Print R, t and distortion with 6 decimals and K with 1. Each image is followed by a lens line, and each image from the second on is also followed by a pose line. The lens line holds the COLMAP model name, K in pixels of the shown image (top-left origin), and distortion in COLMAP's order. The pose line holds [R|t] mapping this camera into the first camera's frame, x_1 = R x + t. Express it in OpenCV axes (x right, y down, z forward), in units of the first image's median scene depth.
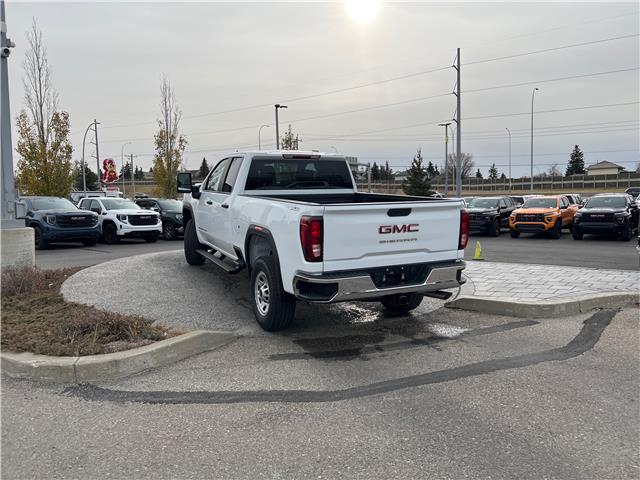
lens RADIAL K [[482.6, 0, 324.5], [0, 482.6, 239.0], [0, 0, 1]] dist [0.058665, -0.079918]
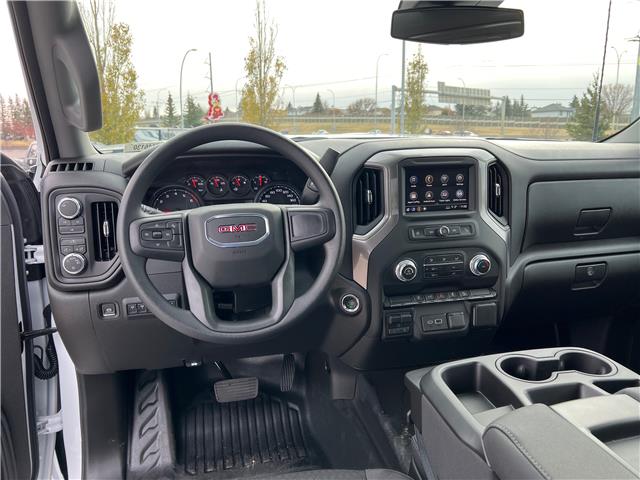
lens RADIAL K [[482.6, 0, 324.5], [0, 482.6, 239.0], [0, 0, 1]] dist [0.058665, -0.079918]
pose [[0.973323, 0.060362, -0.221357, -0.172483], [-0.032102, 0.991110, 0.129114, -0.142230], [0.227182, -0.118564, 0.966608, 1.101472]]
